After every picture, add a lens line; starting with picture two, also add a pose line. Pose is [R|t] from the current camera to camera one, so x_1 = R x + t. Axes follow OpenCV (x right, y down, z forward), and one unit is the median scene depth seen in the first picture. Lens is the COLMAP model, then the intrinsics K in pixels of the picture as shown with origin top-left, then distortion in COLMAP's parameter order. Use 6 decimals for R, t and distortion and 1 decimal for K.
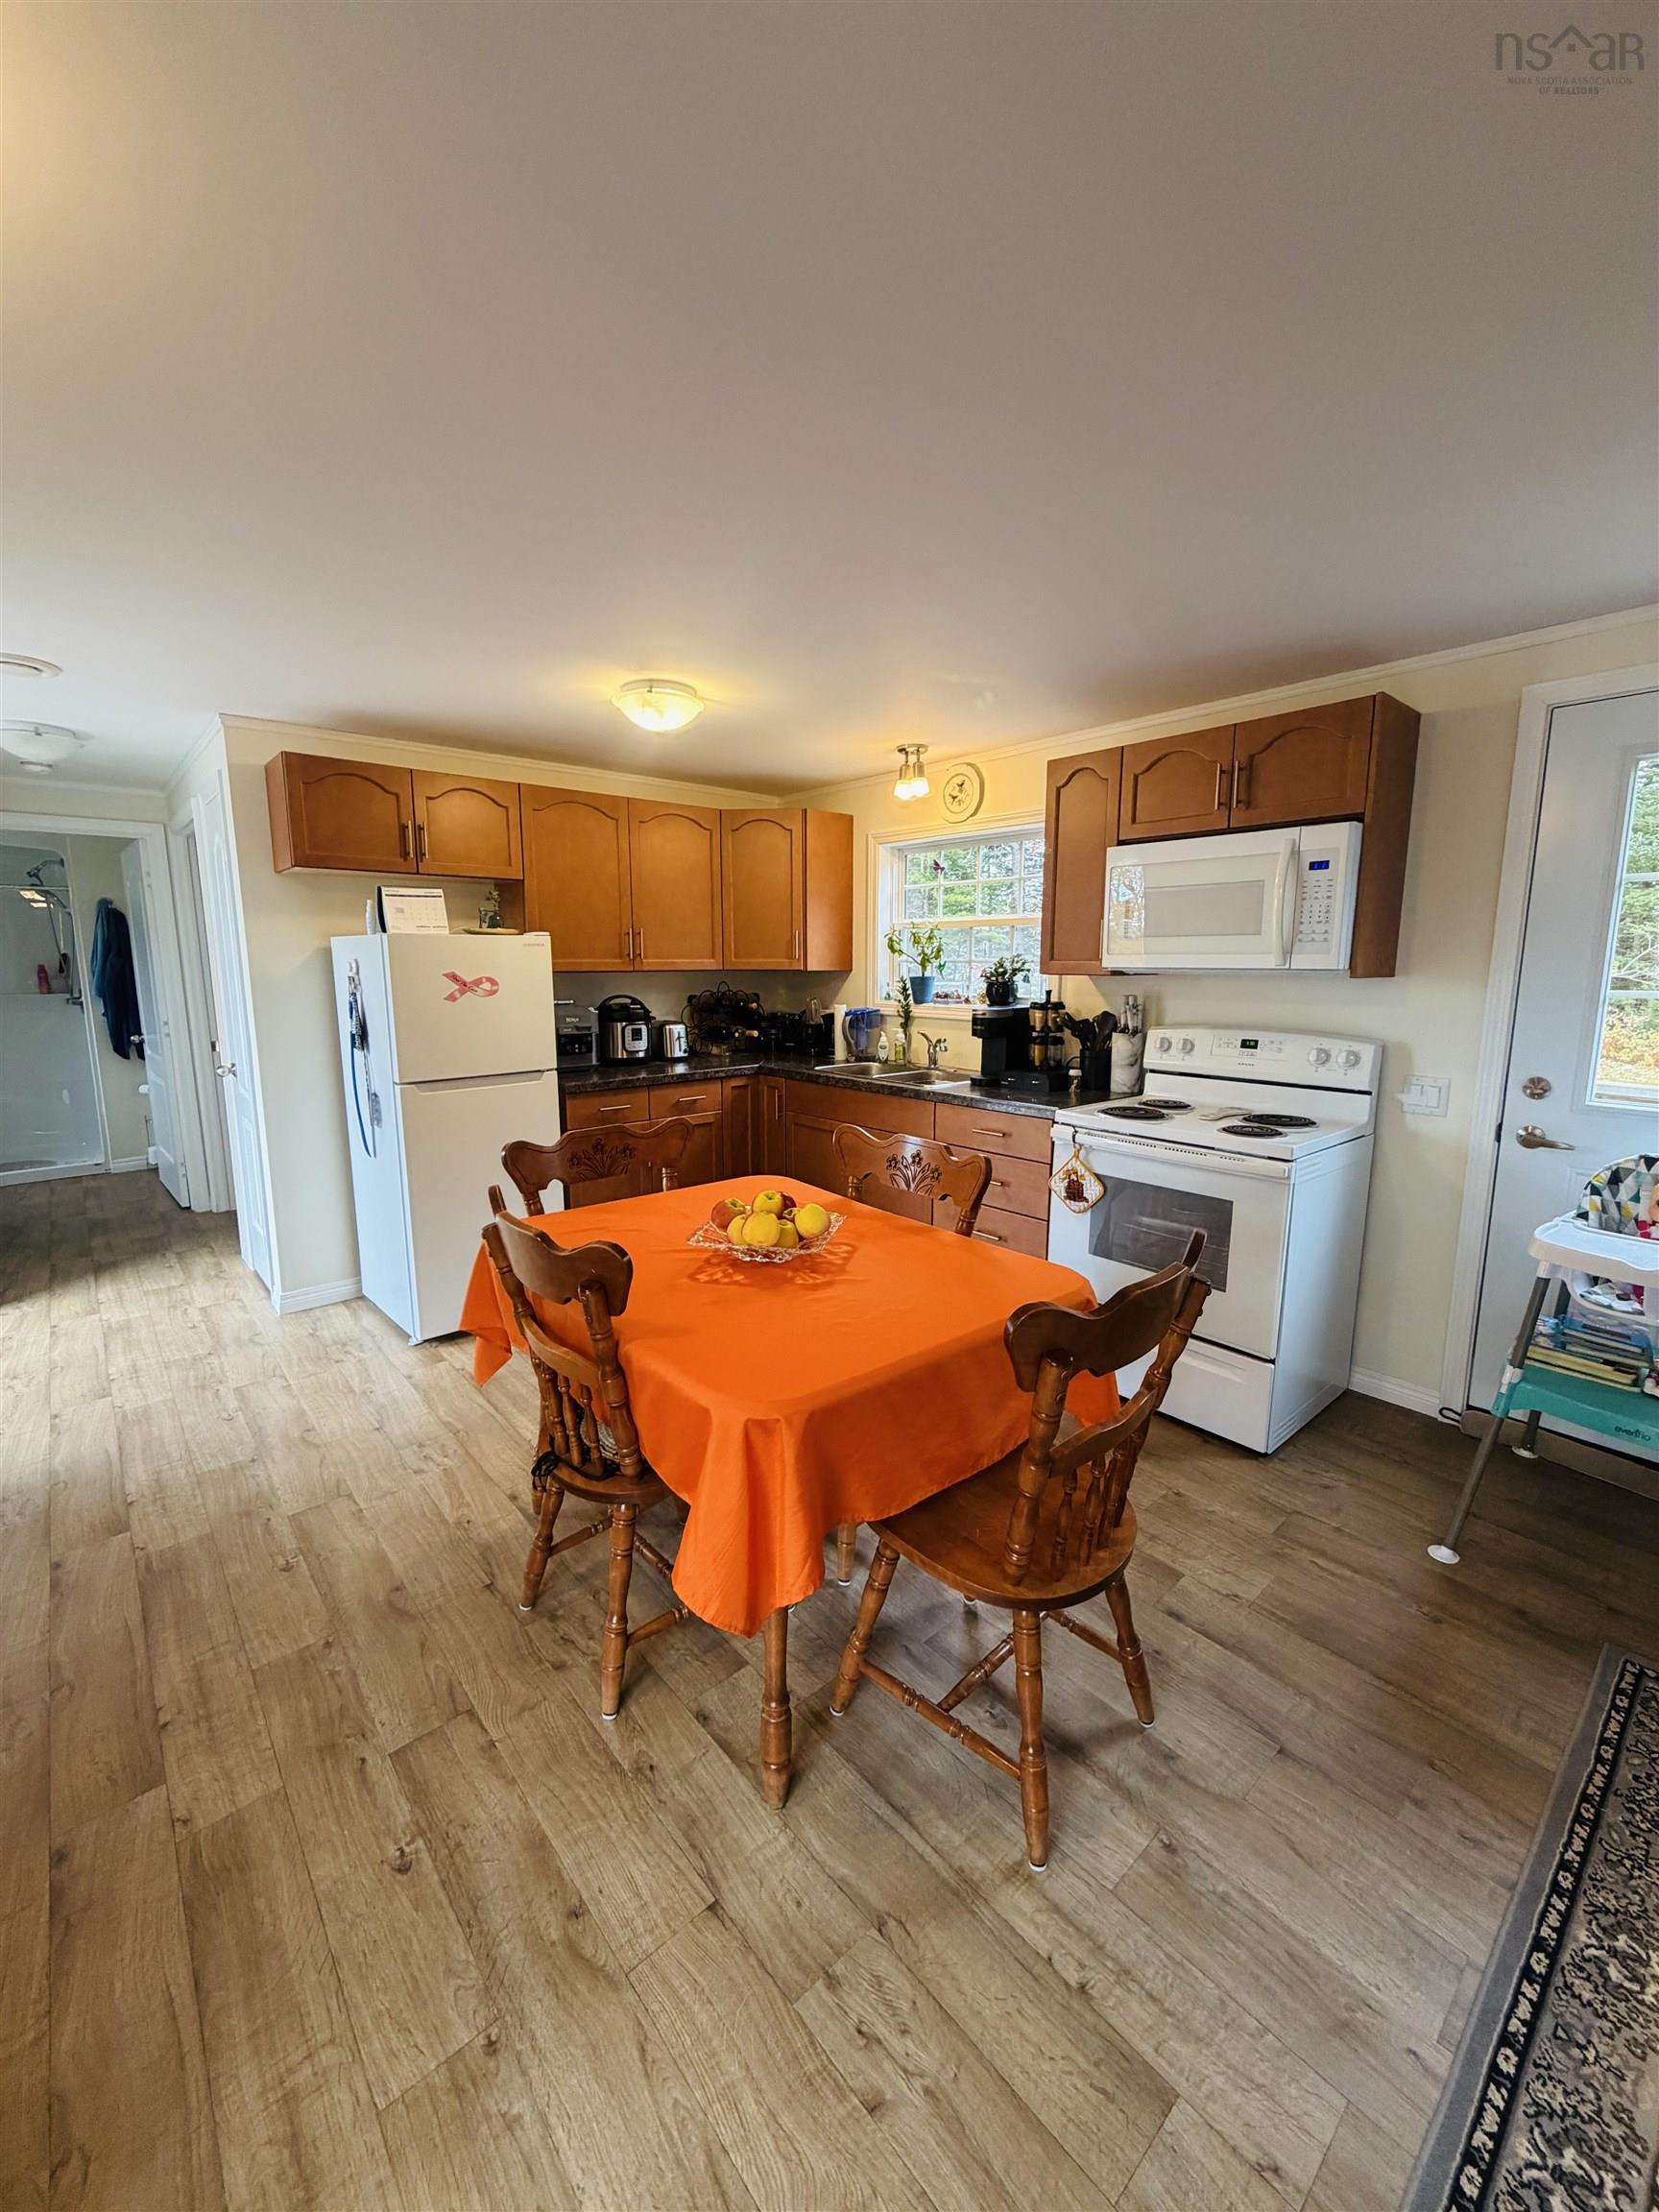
lens RADIAL K [[882.7, 0, 829.2], [0, 882.7, 1097.1], [0, 0, 1]] dist [-0.000725, 0.000004]
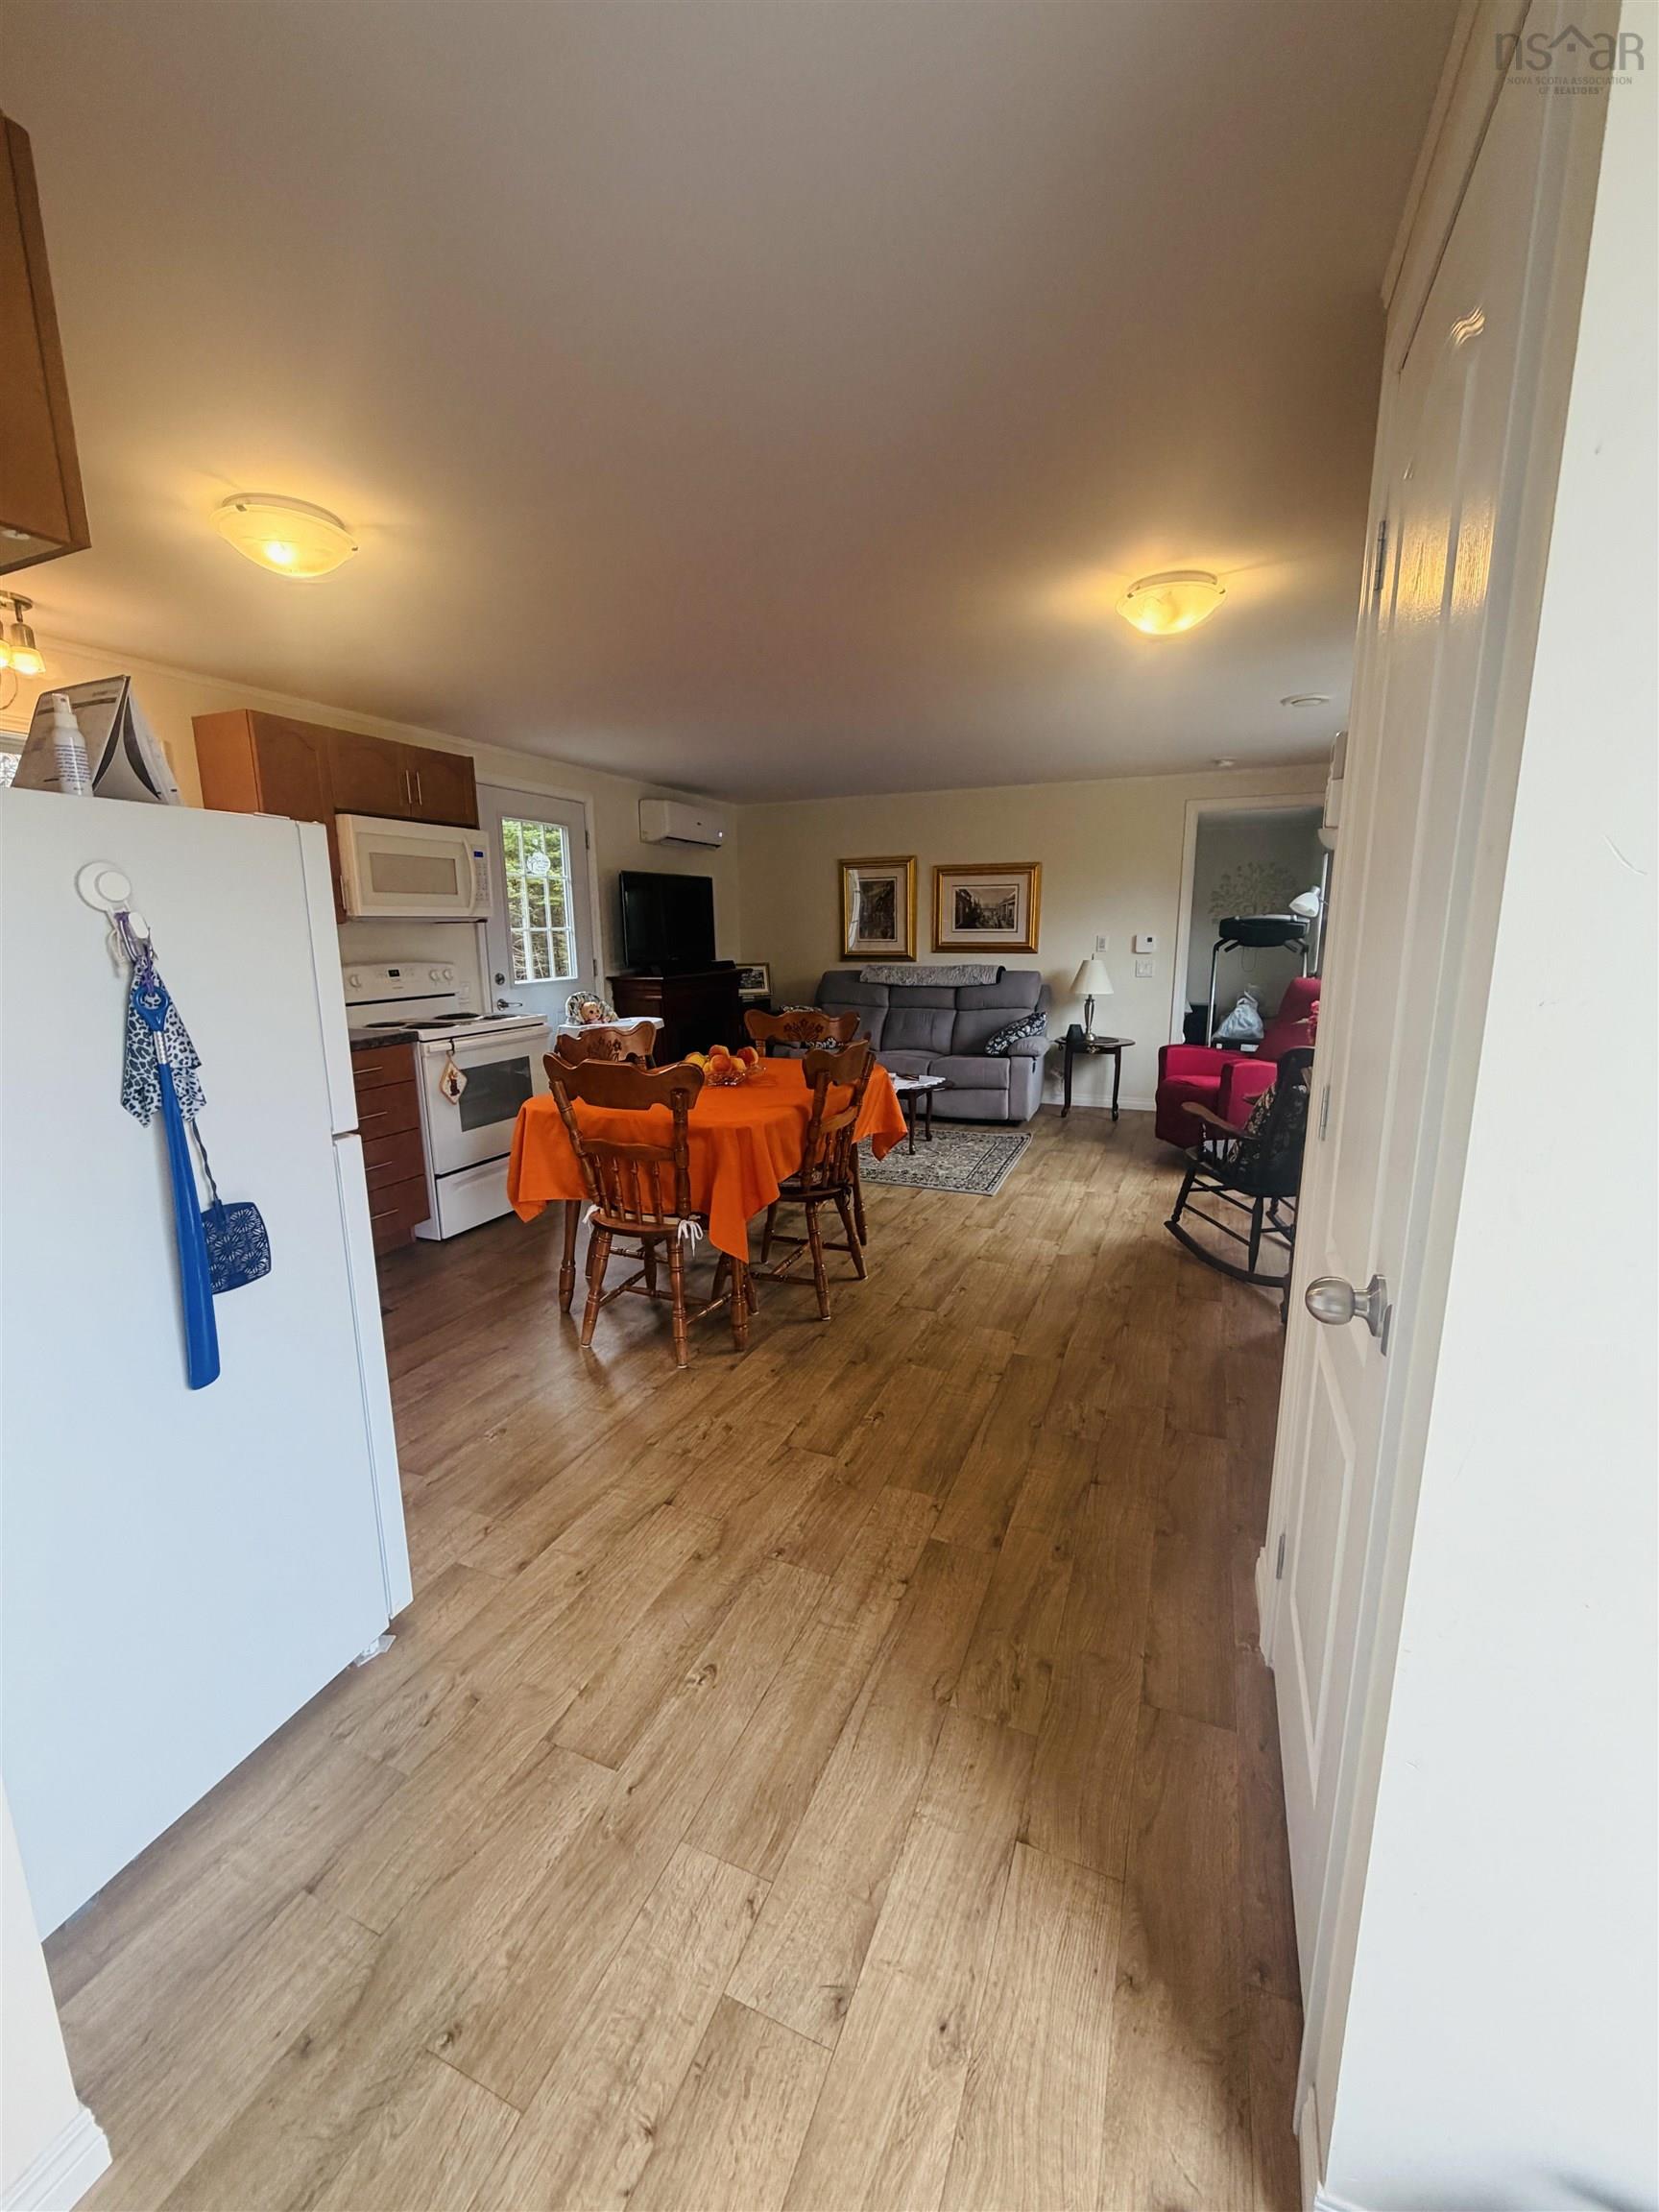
lens RADIAL K [[882.7, 0, 825.4], [0, 882.7, 1105.5], [0, 0, 1]] dist [-0.000725, 0.000004]
pose [[-0.436510, -0.174012, 0.882711, -1.411429], [0.148198, 0.953810, 0.261313, -0.161837], [-0.887410, 0.244882, -0.390559, 1.294976]]
